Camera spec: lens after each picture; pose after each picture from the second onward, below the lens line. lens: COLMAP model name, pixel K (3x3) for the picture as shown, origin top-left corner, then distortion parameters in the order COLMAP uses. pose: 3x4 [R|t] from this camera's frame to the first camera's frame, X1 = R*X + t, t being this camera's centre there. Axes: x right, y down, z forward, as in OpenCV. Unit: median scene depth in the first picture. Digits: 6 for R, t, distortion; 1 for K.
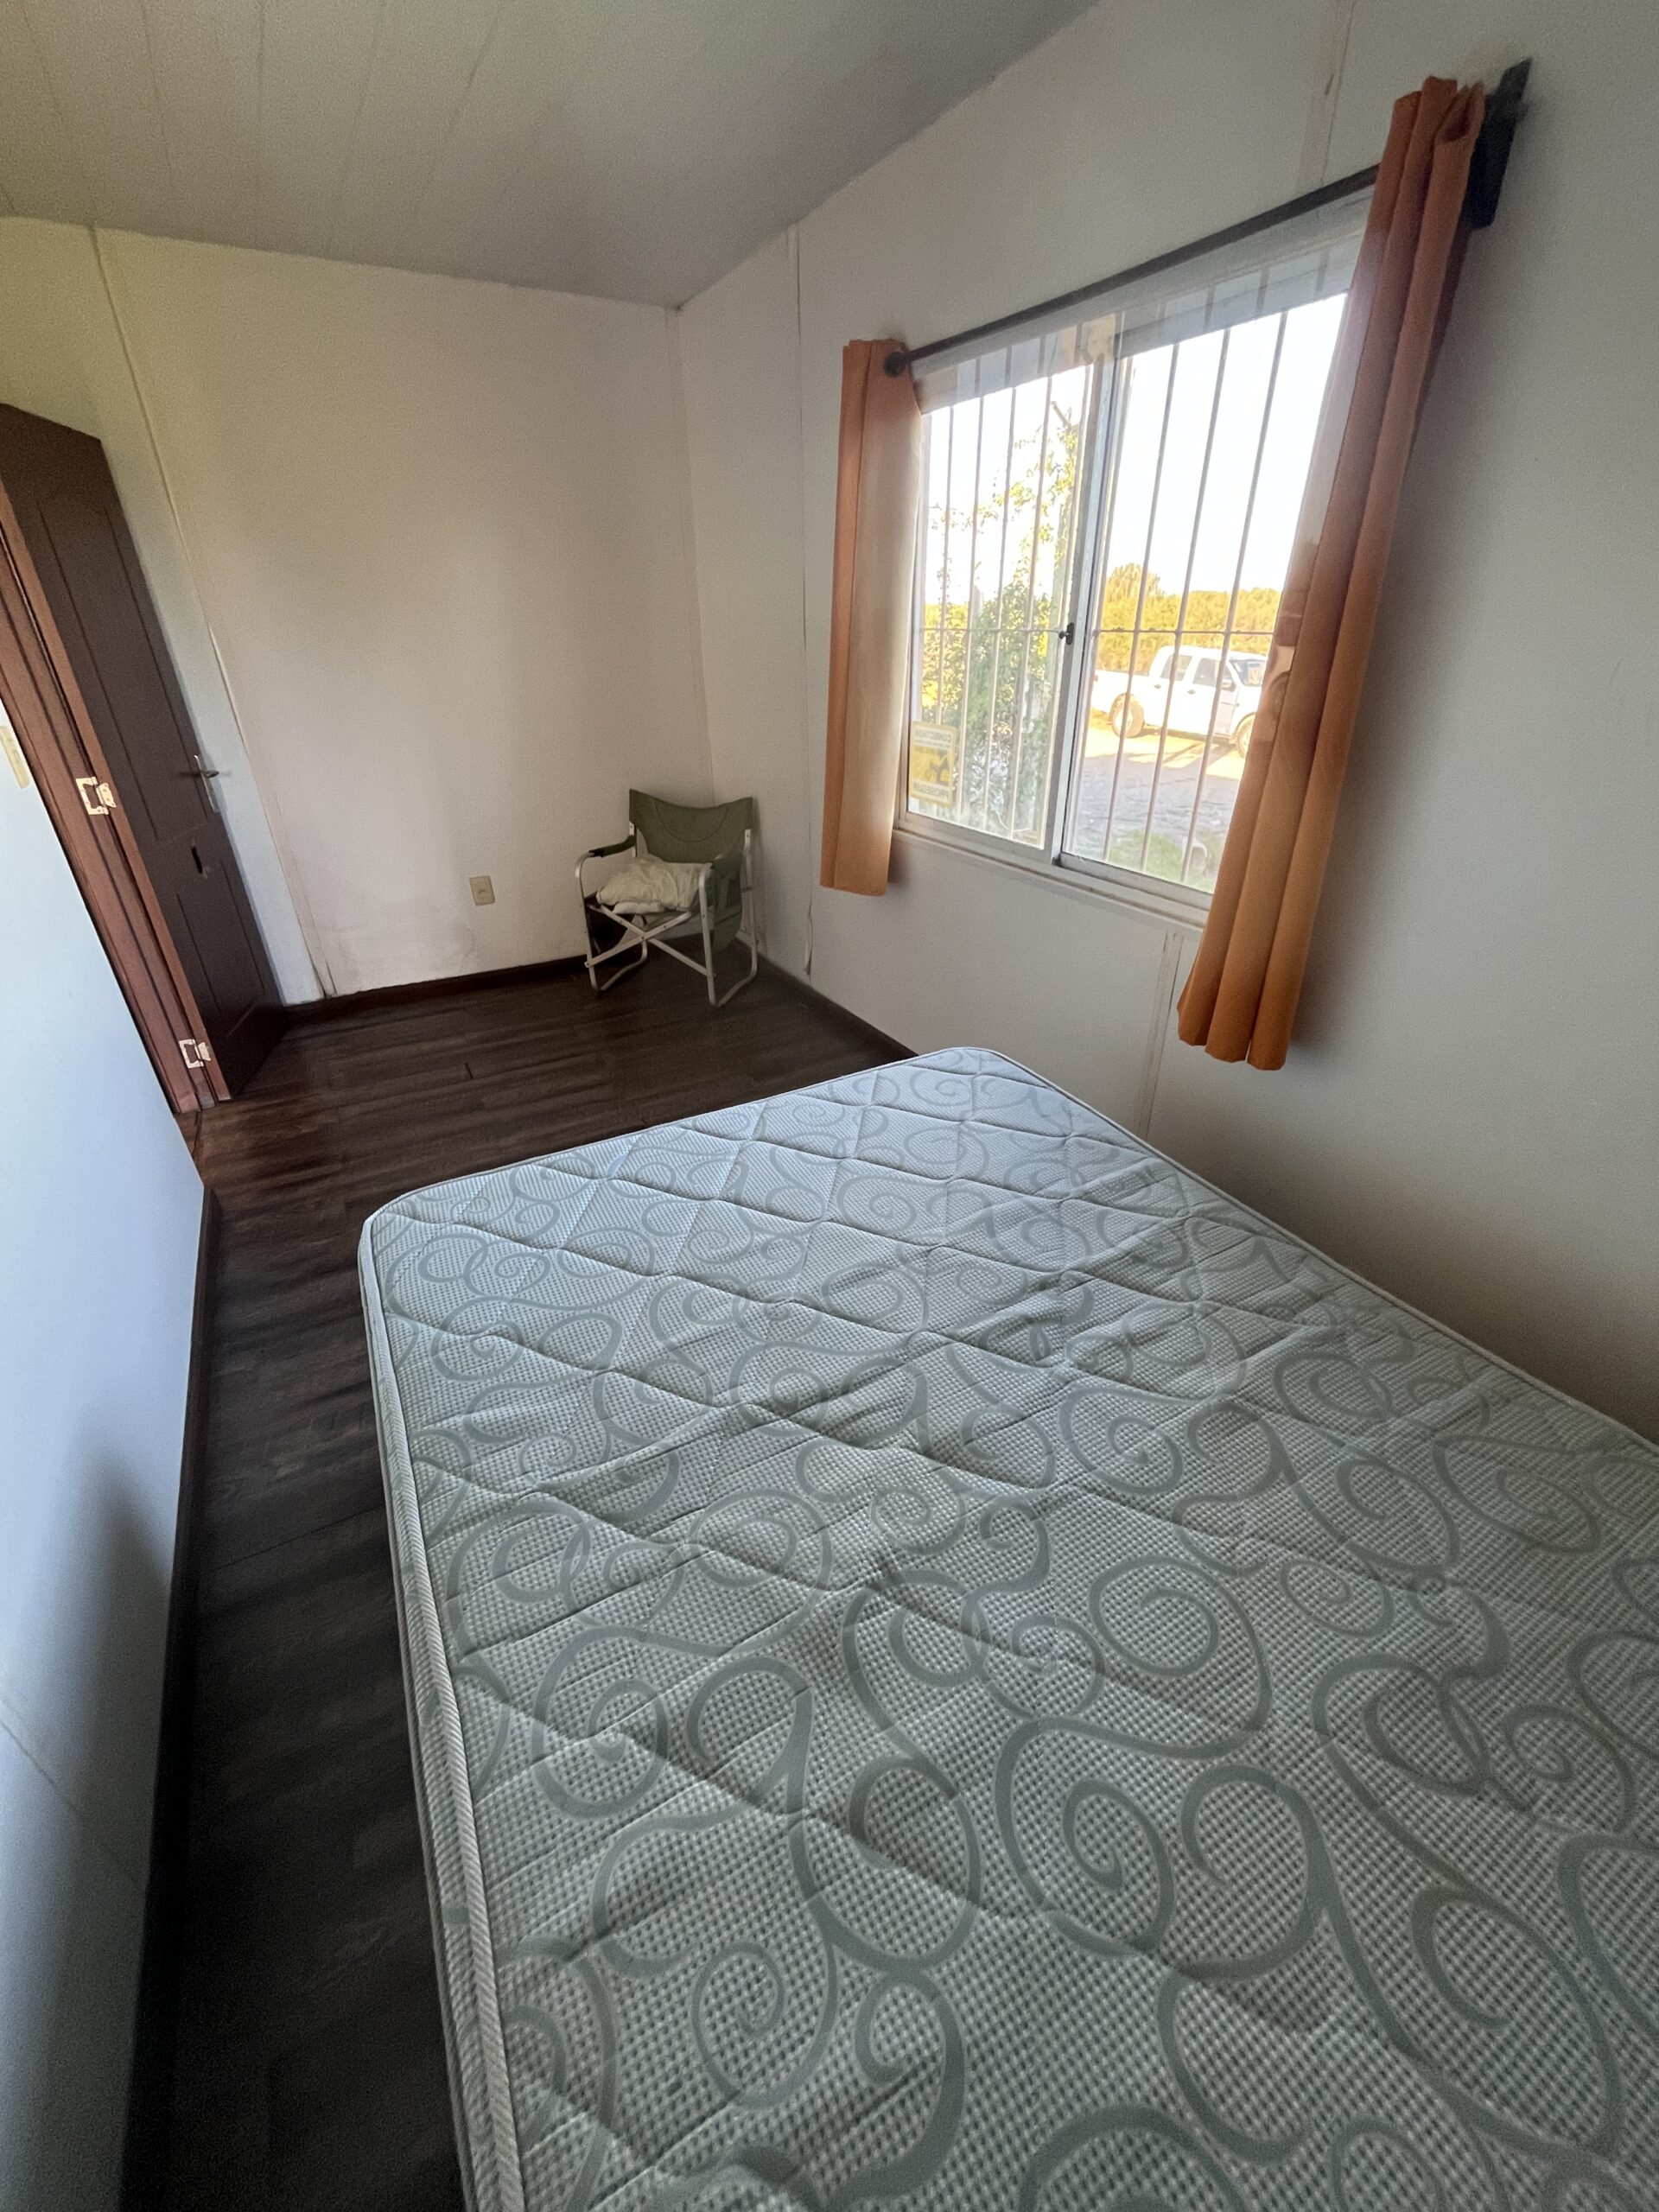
lens RADIAL K [[896.1, 0, 833.4], [0, 896.1, 1101.8], [0, 0, 1]] dist [-0.002814, -0.000372]
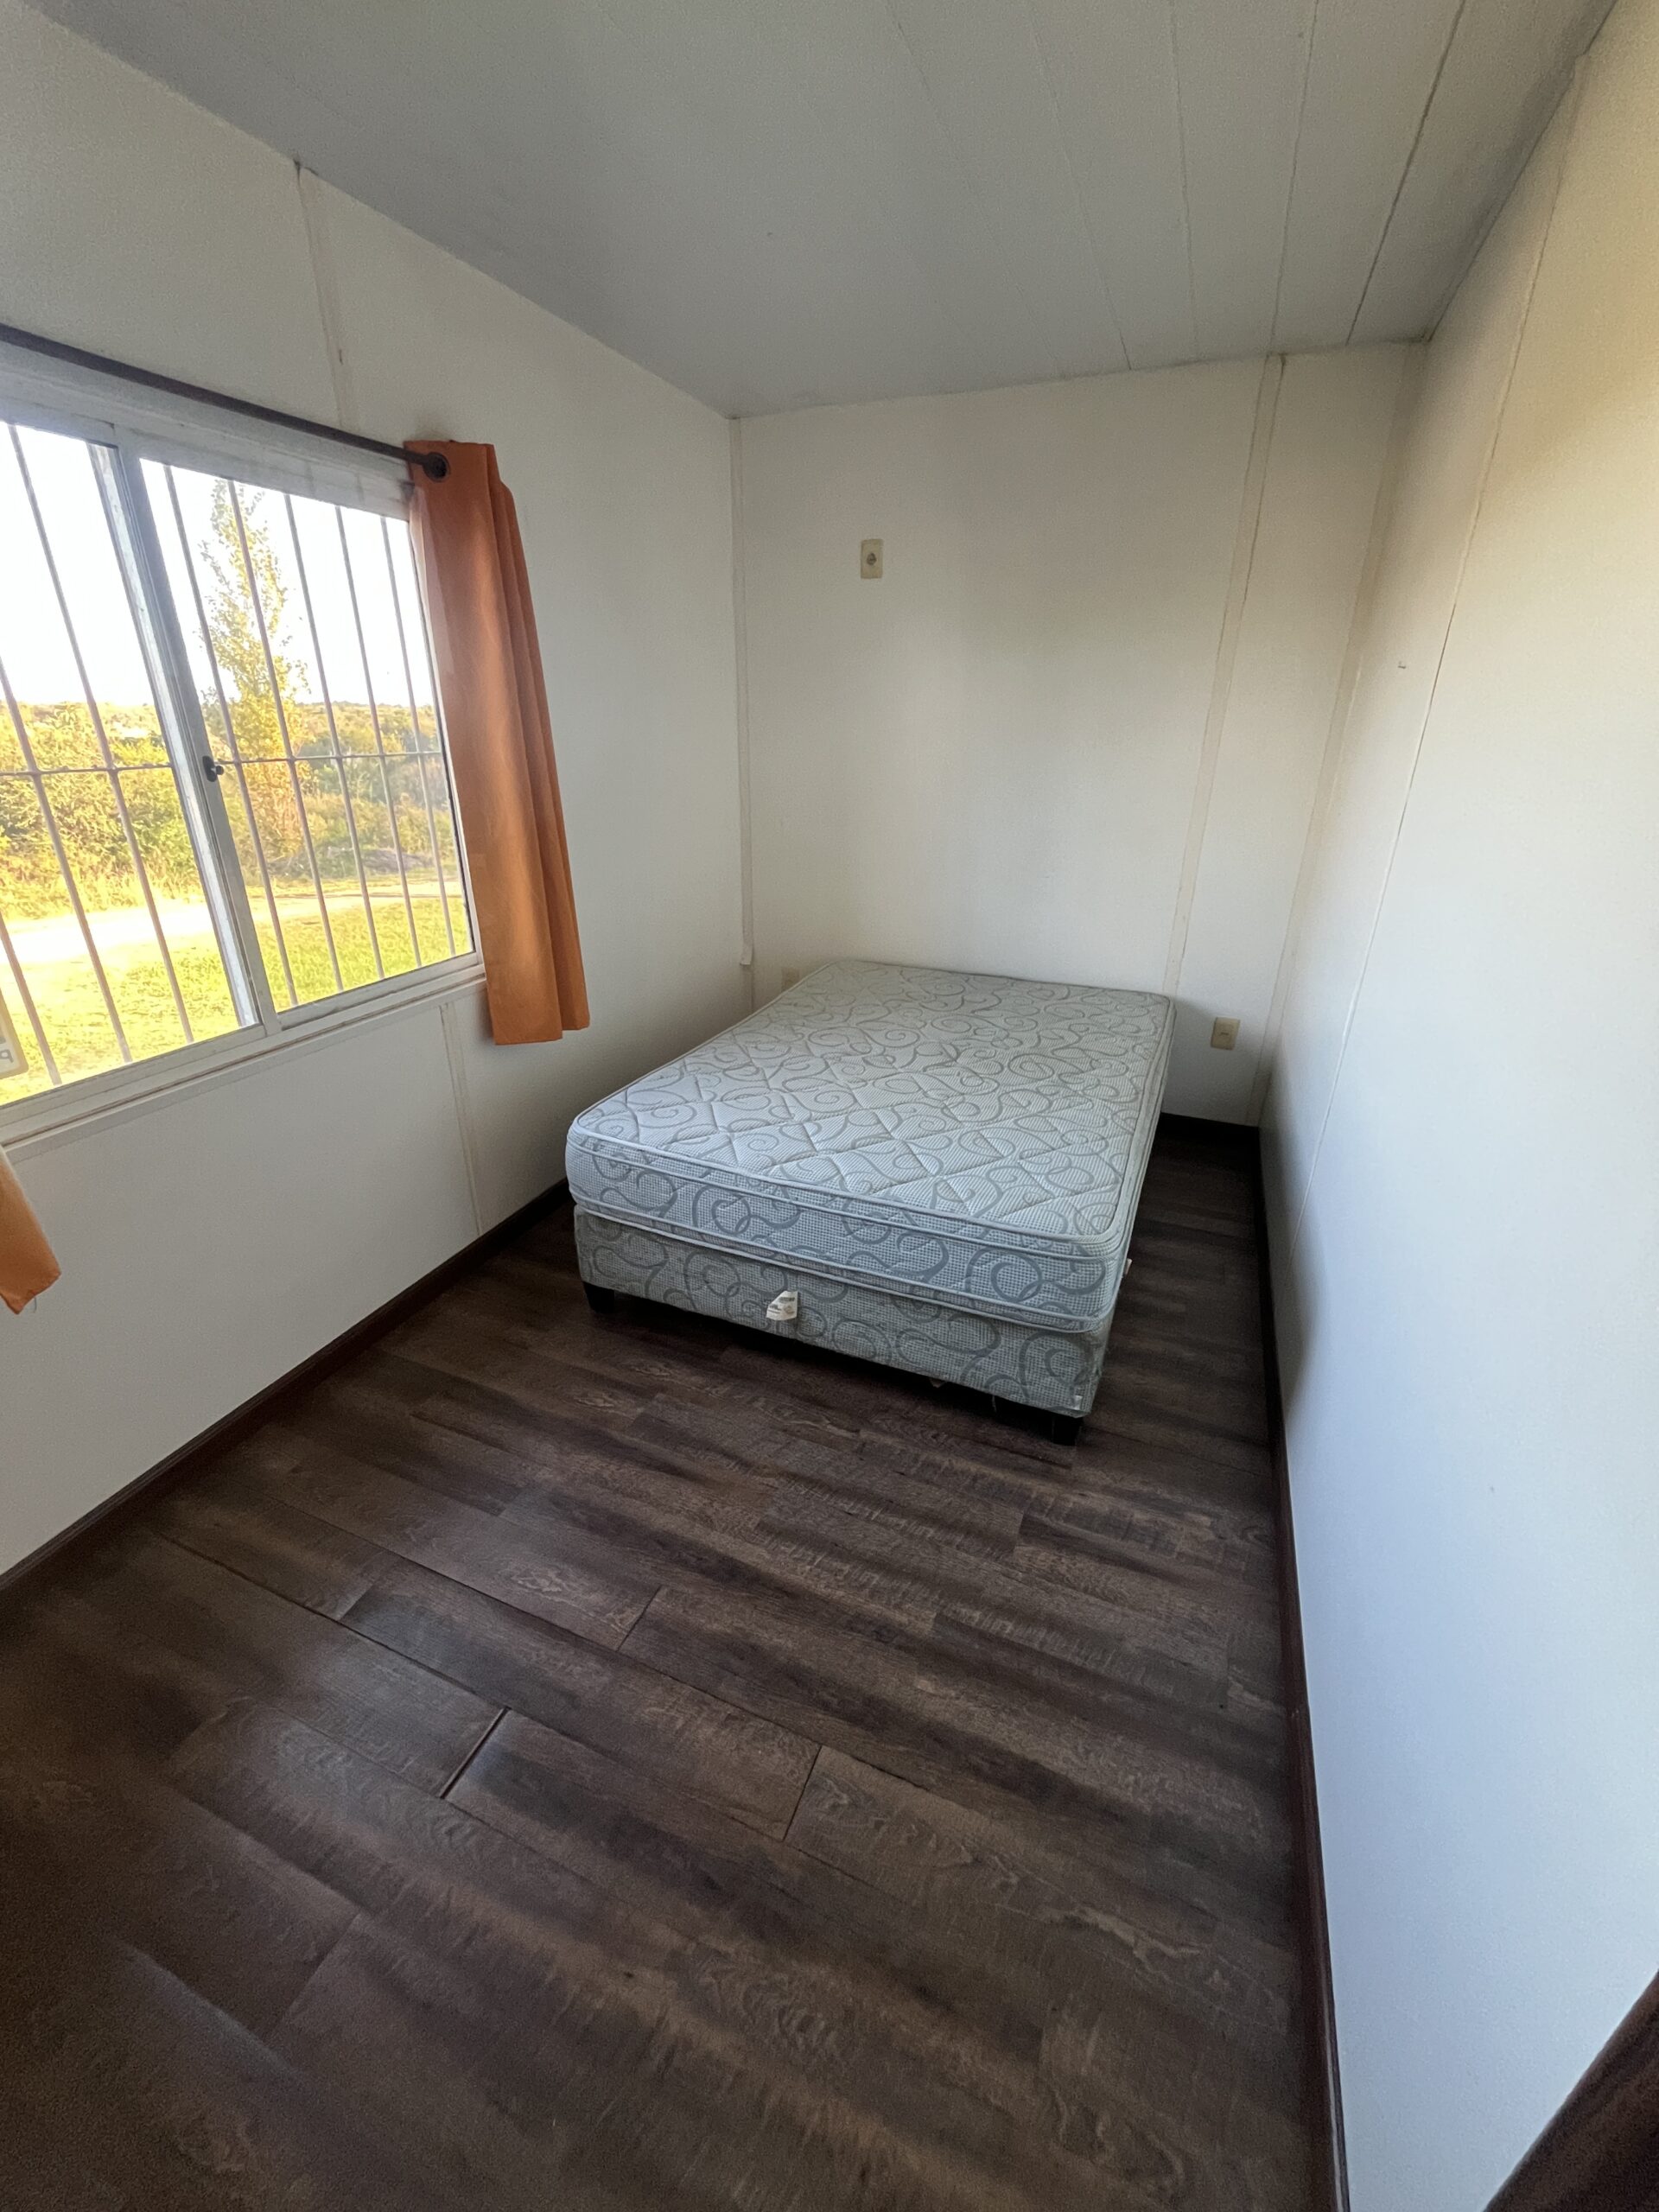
lens RADIAL K [[896.1, 0, 833.4], [0, 896.1, 1101.8], [0, 0, 1]] dist [-0.002814, -0.000372]
pose [[-0.619060, -0.311503, 0.720923, -0.909805], [0.373160, 0.691052, 0.619030, -0.715592], [-0.691026, 0.652237, -0.311562, 1.252383]]
